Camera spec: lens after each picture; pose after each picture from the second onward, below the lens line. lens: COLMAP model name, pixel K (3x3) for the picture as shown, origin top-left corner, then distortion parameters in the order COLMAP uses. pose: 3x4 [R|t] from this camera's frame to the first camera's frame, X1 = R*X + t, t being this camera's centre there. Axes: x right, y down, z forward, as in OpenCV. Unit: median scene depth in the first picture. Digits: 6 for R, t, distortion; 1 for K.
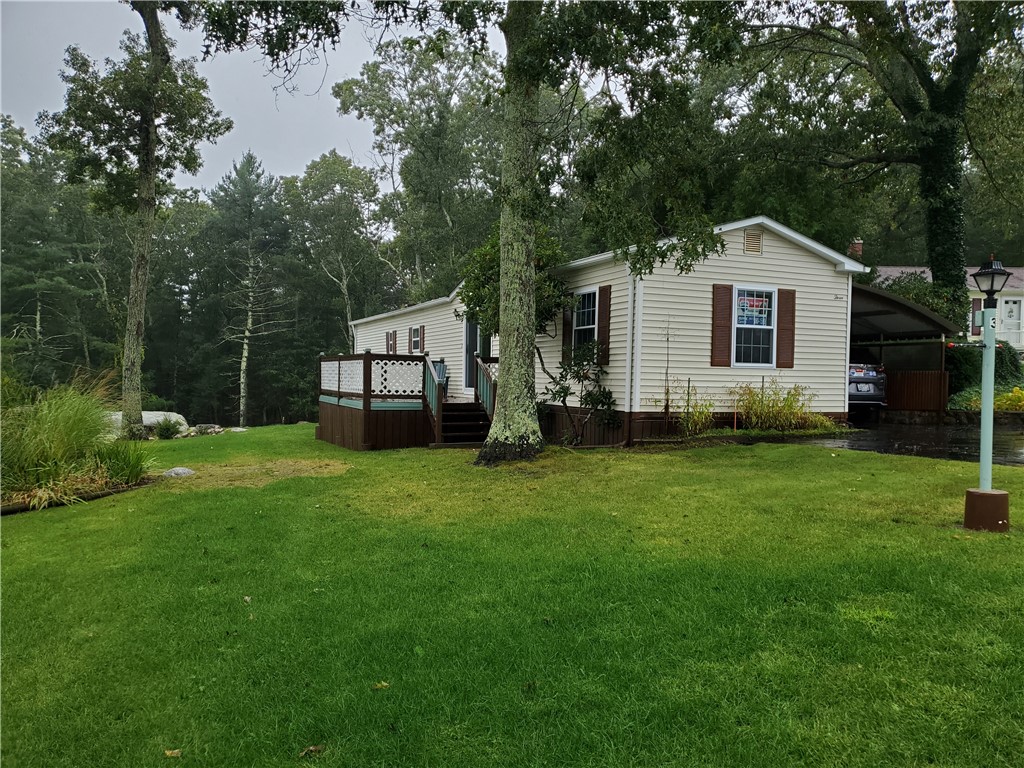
lens RADIAL K [[789.3, 0, 508.0], [0, 789.3, 378.6], [0, 0, 1]] dist [0.042478, -0.052646]
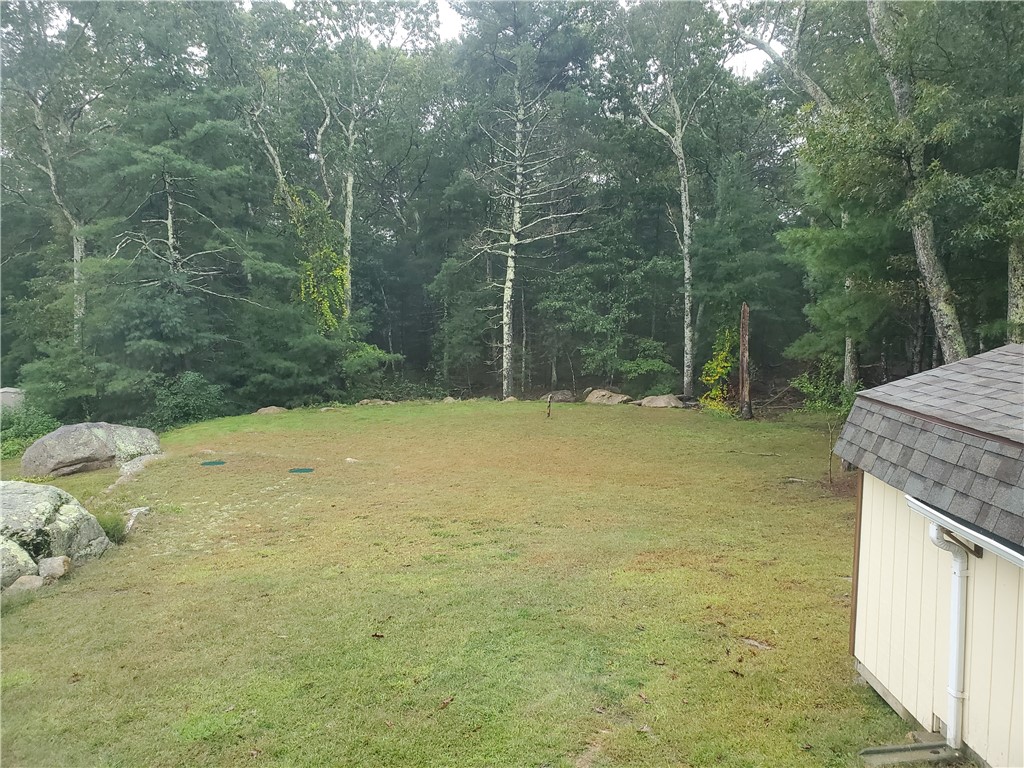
lens RADIAL K [[789.3, 0, 504.1], [0, 789.3, 389.9], [0, 0, 1]] dist [0.042478, -0.052646]
pose [[0.898985, 0.044467, -0.435716, -0.073895], [0.010300, 0.992411, 0.122533, -0.018057], [0.437858, -0.114643, 0.891705, 0.460610]]
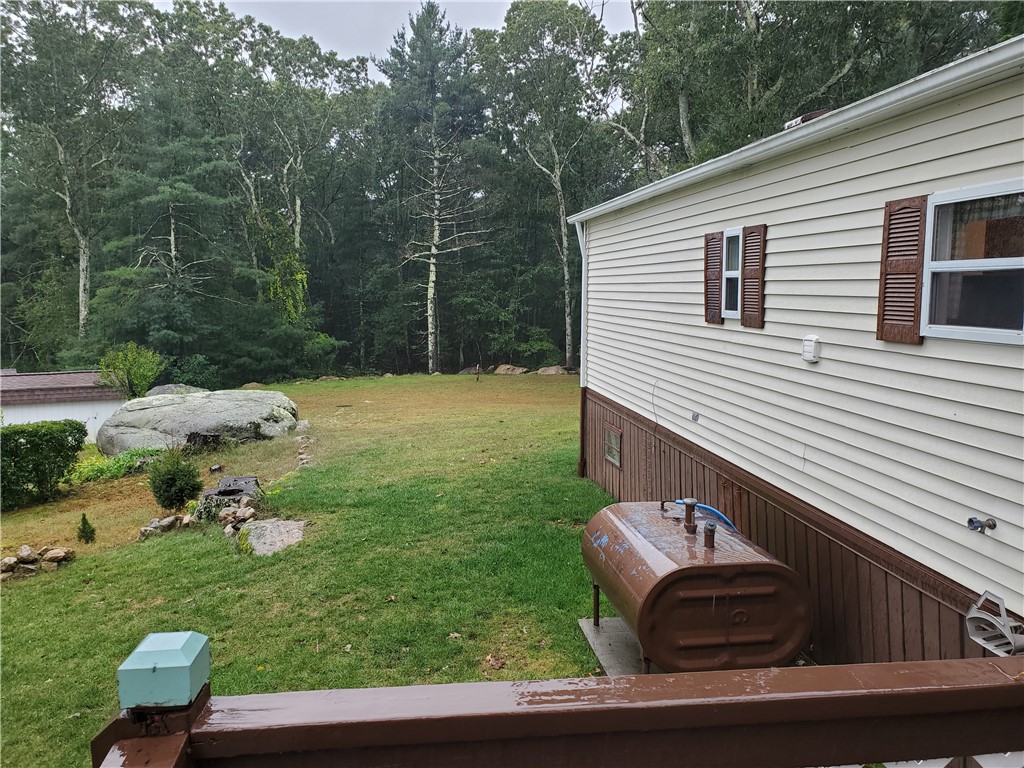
lens RADIAL K [[789.3, 0, 490.6], [0, 789.3, 372.5], [0, 0, 1]] dist [0.042478, -0.052646]
pose [[0.959129, 0.006683, -0.282890, -0.061804], [0.022464, 0.994768, 0.099661, -0.014615], [0.282076, -0.101942, 0.953961, 0.280456]]
